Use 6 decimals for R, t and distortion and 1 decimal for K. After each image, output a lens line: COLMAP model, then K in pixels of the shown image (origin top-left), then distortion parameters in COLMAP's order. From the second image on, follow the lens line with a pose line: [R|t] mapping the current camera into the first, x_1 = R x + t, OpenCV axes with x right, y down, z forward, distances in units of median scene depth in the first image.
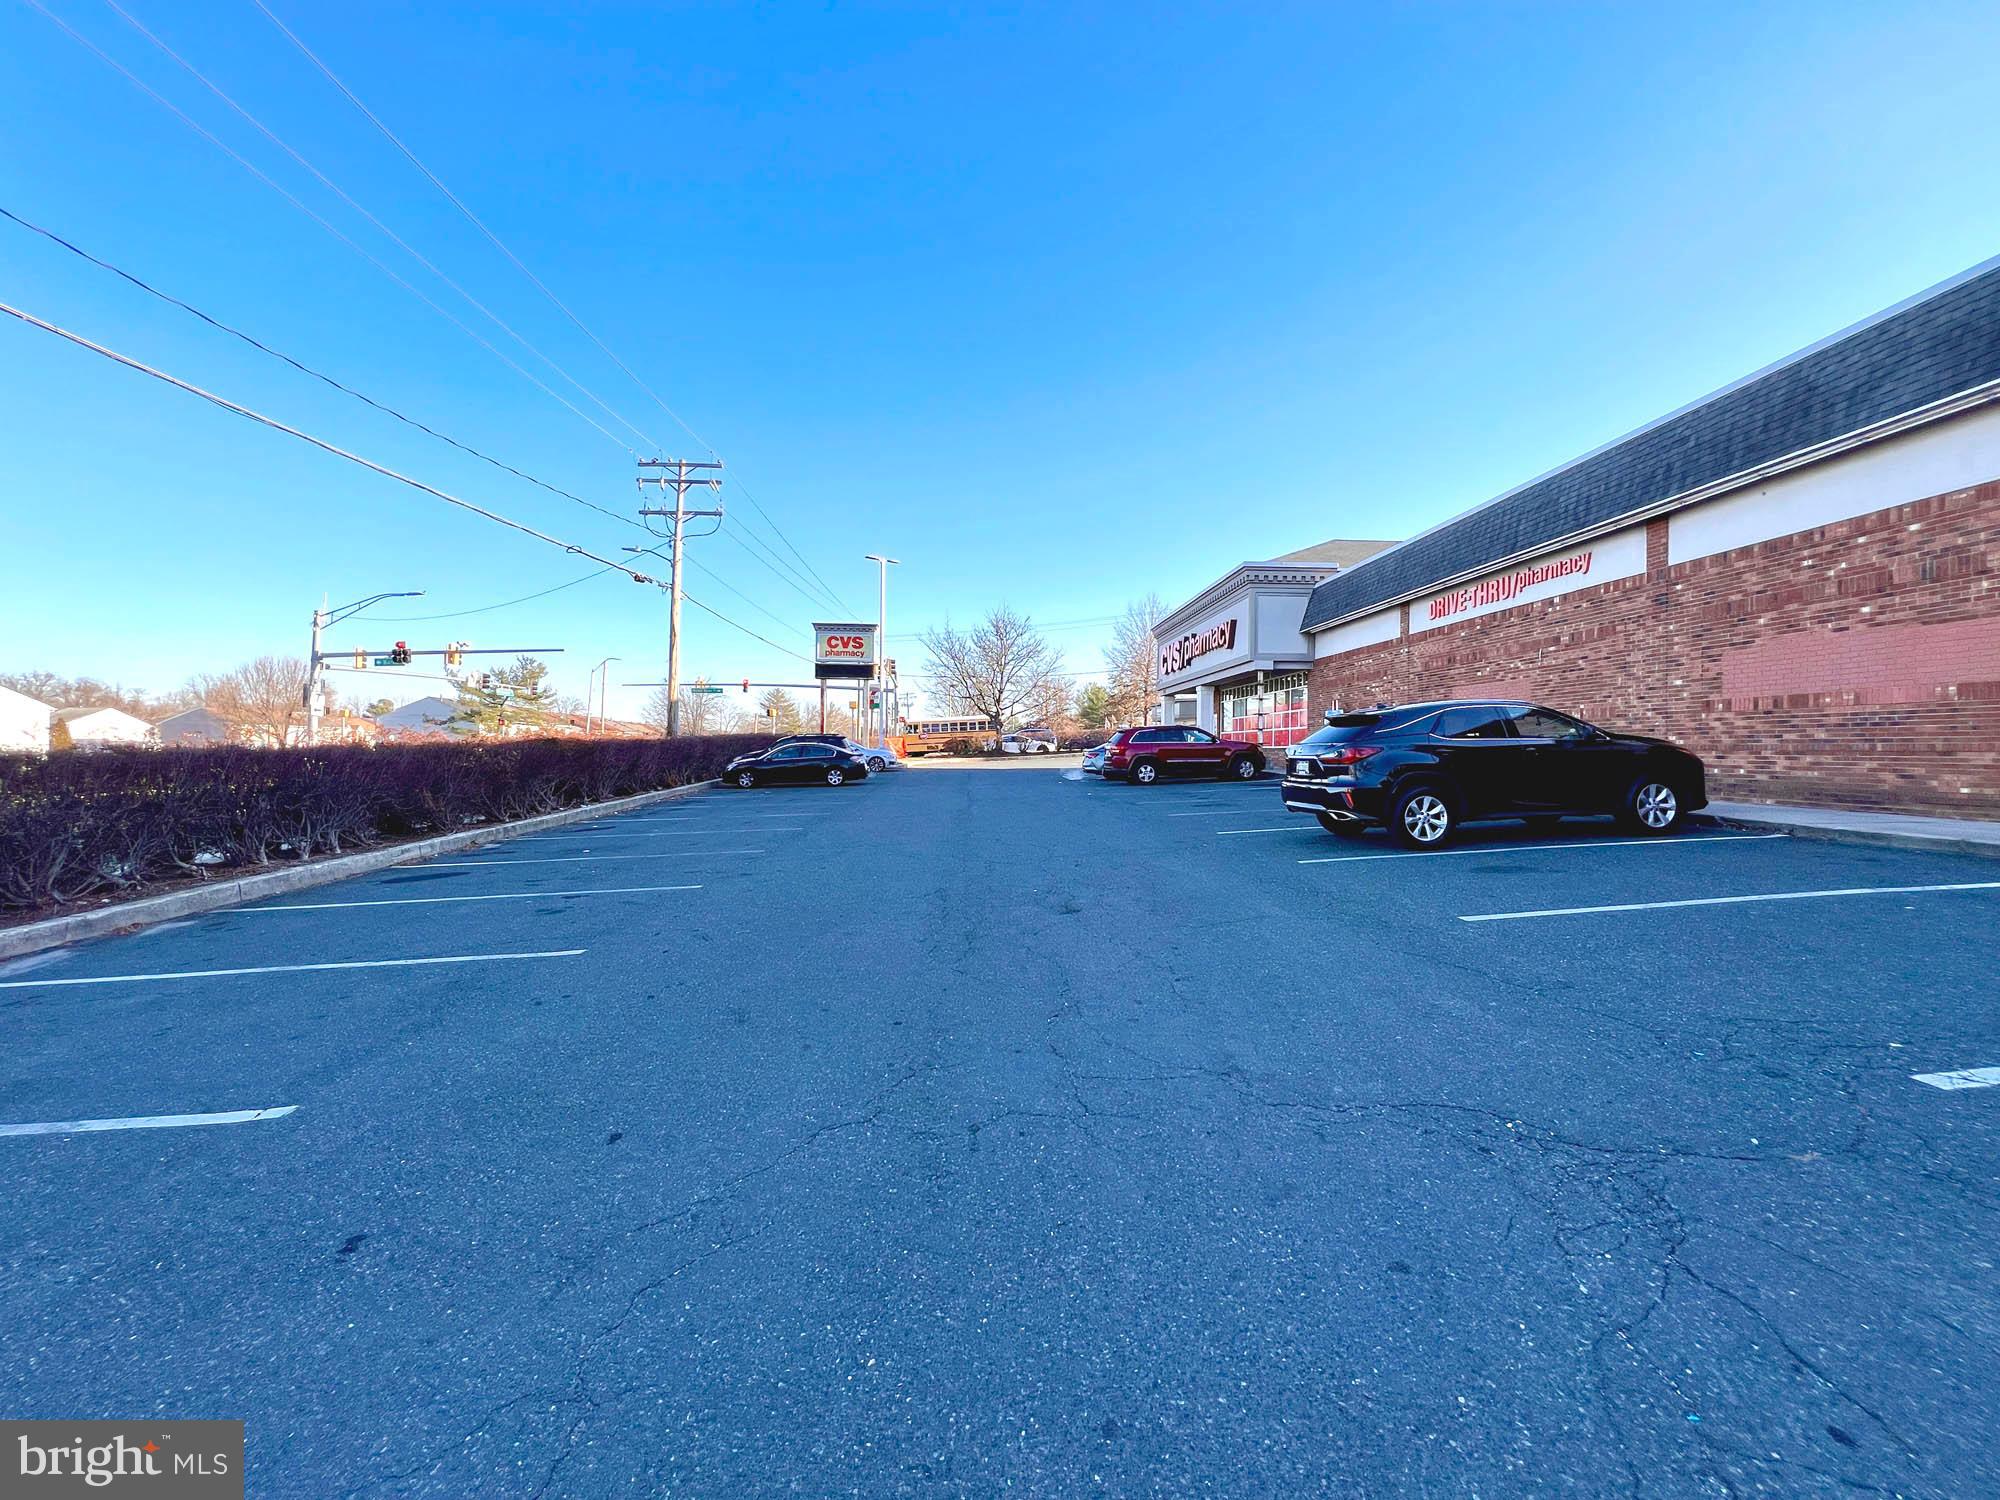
lens RADIAL K [[802.1, 0, 1000.3], [0, 802.1, 742.8], [0, 0, 1]] dist [0.001607, 0.000476]
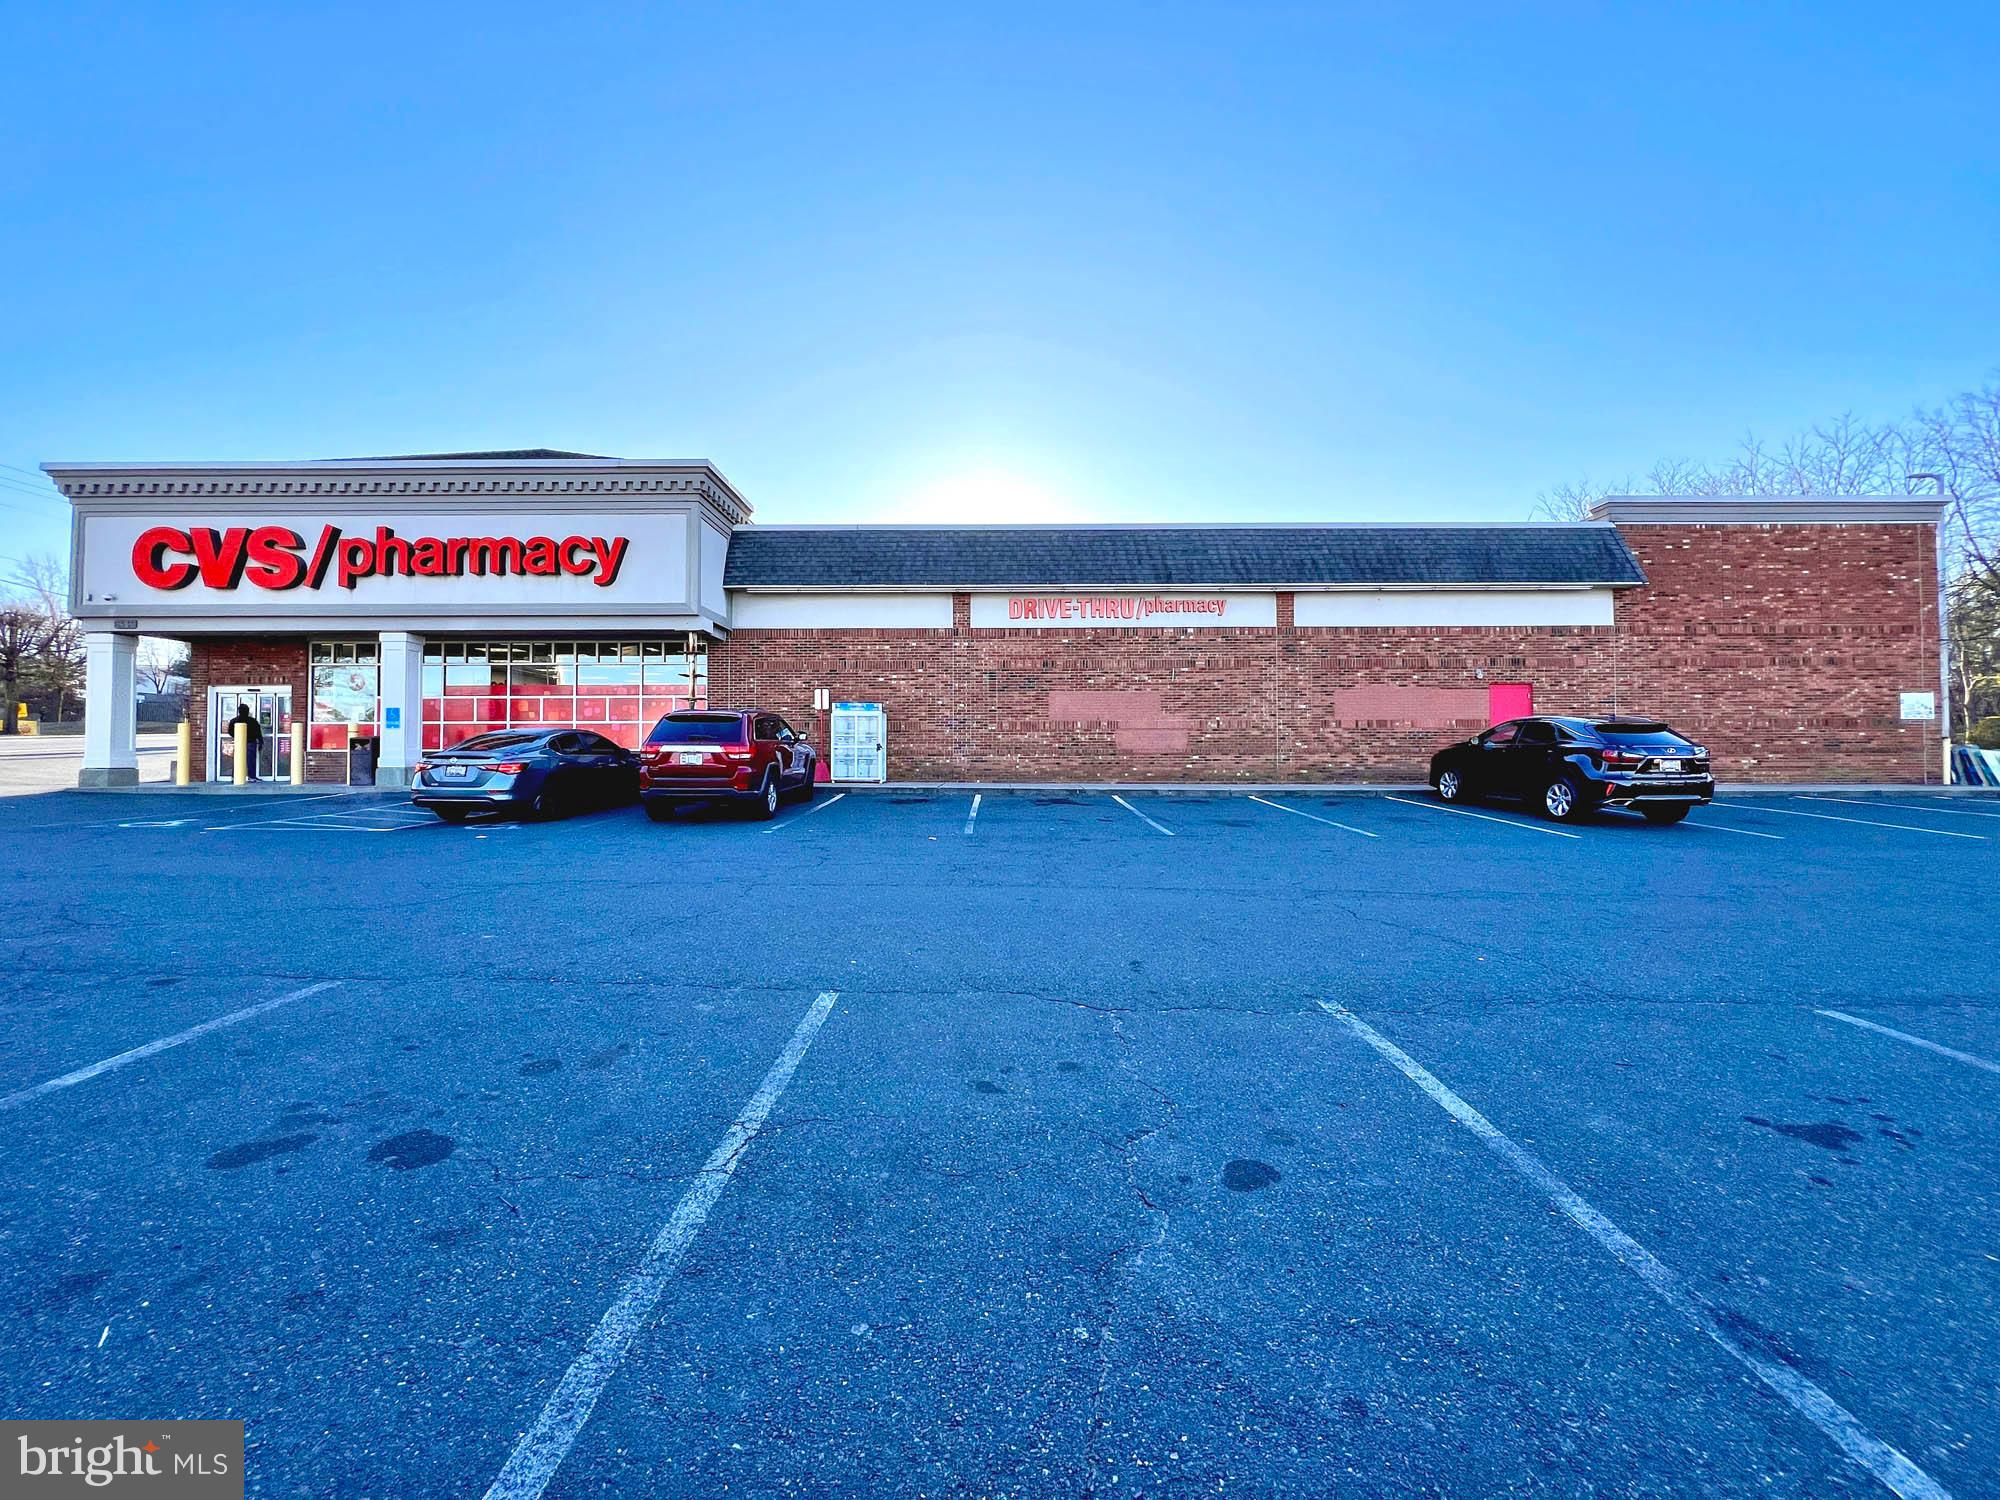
lens RADIAL K [[802.1, 0, 1000.3], [0, 802.1, 742.8], [0, 0, 1]] dist [0.001607, 0.000476]
pose [[0.035847, 0.012343, 0.999281, -0.603285], [-0.005354, 0.999912, -0.012159, 0.011723], [-0.999343, -0.004915, 0.035910, 1.386995]]
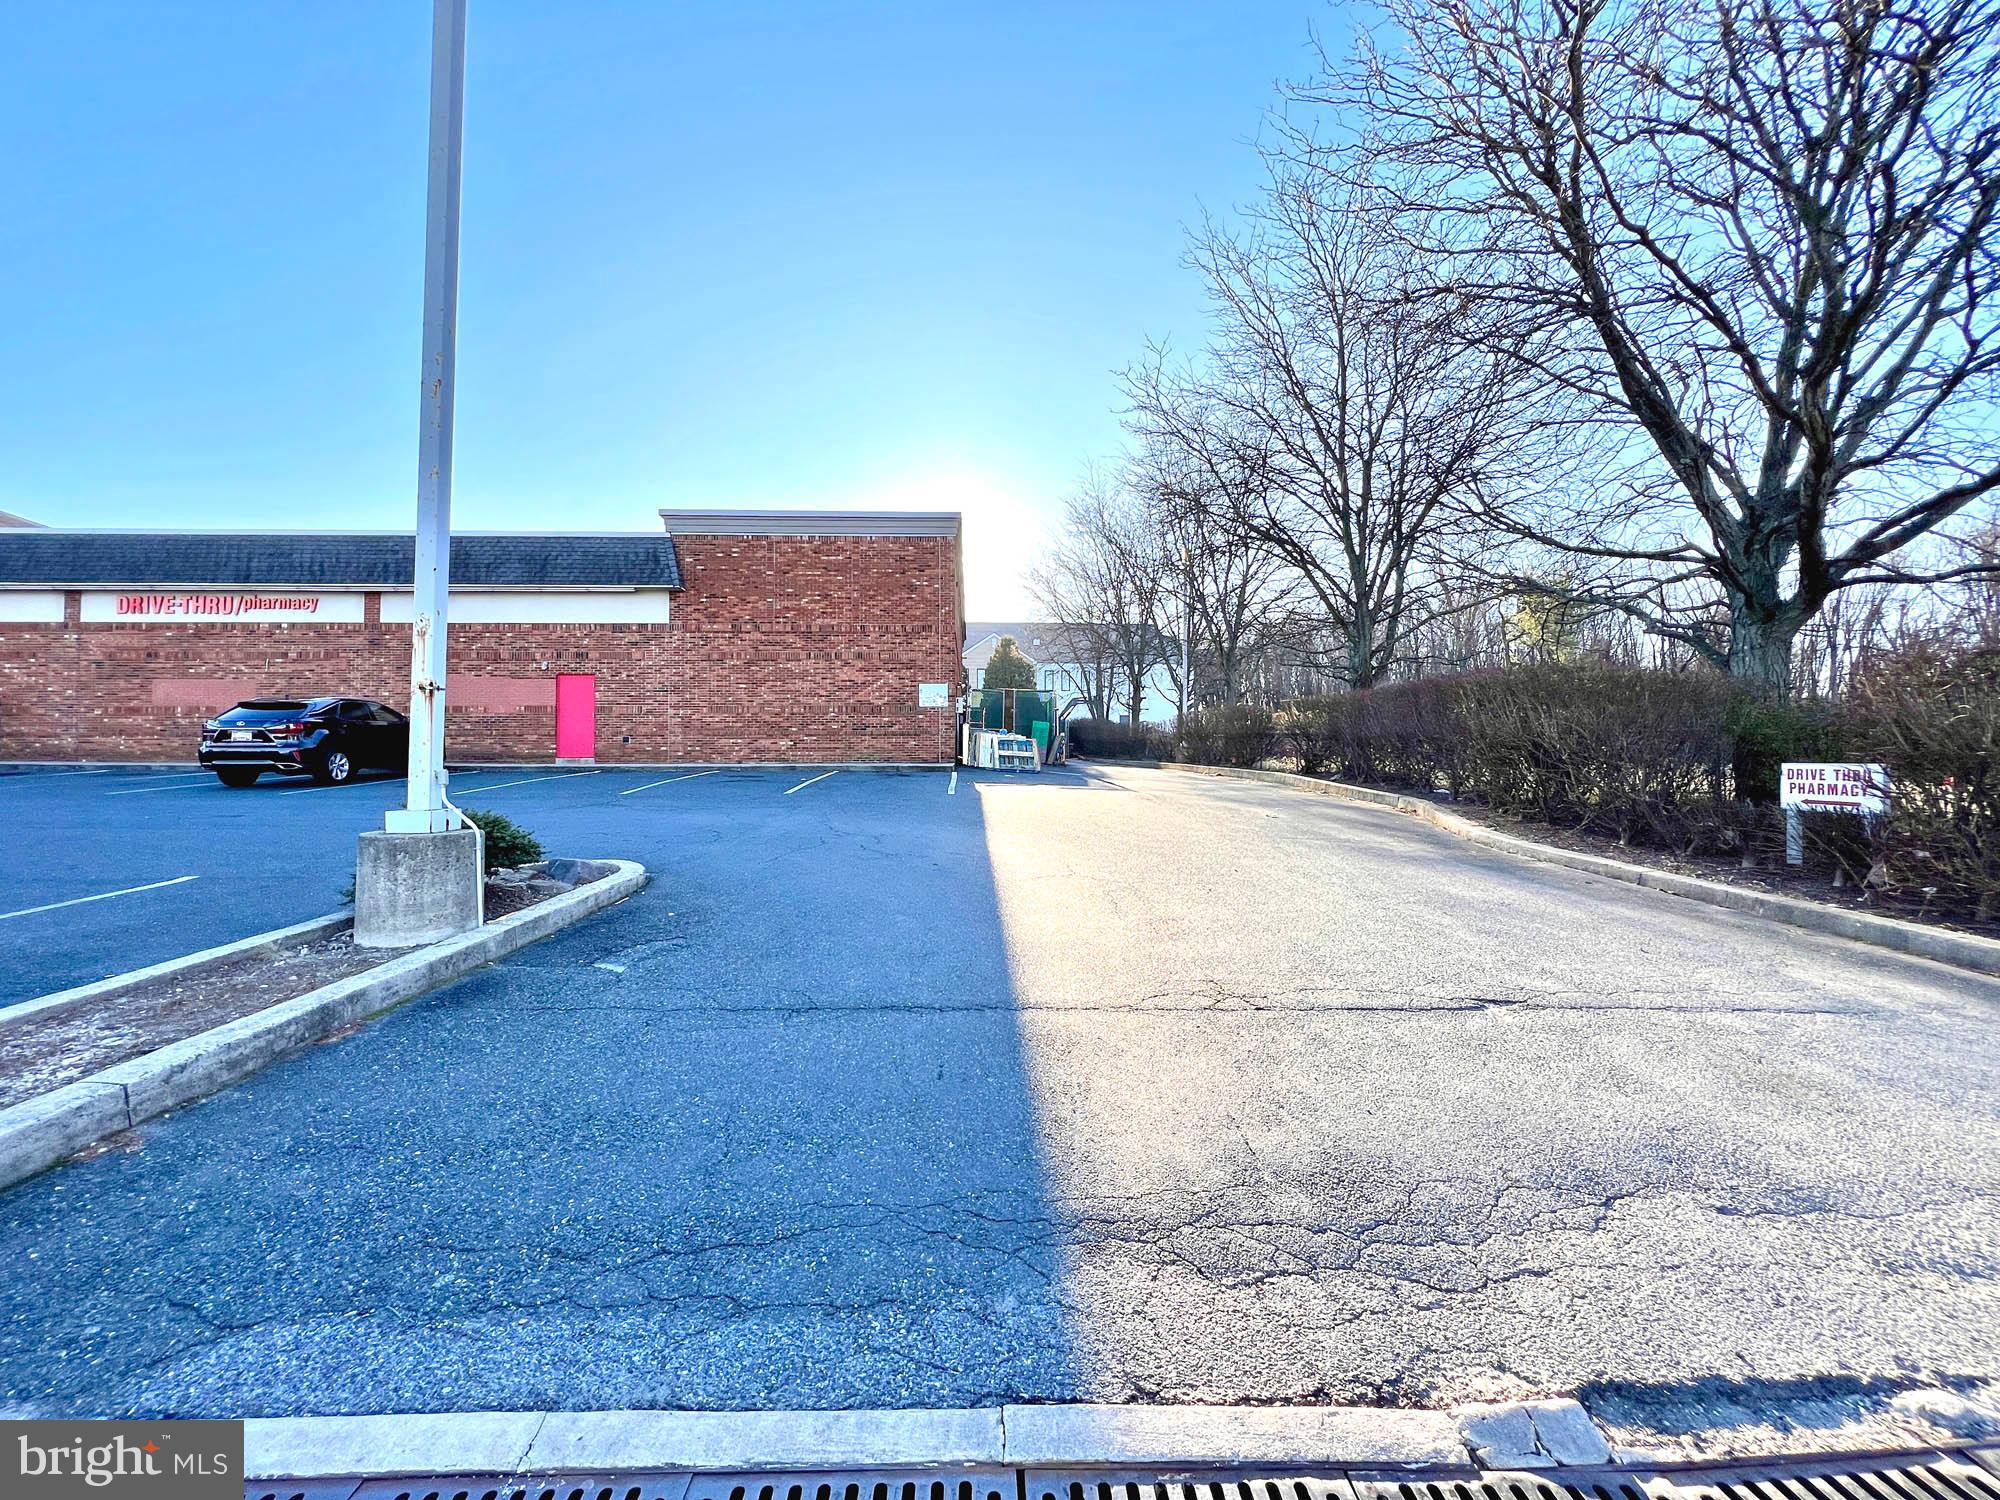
lens RADIAL K [[802.1, 0, 1000.3], [0, 802.1, 742.8], [0, 0, 1]] dist [0.001607, 0.000476]
pose [[0.006990, 0.014772, 0.999866, -0.747296], [-0.005971, 0.999874, -0.014730, 0.039852], [-0.999958, -0.005867, 0.007077, -0.263660]]
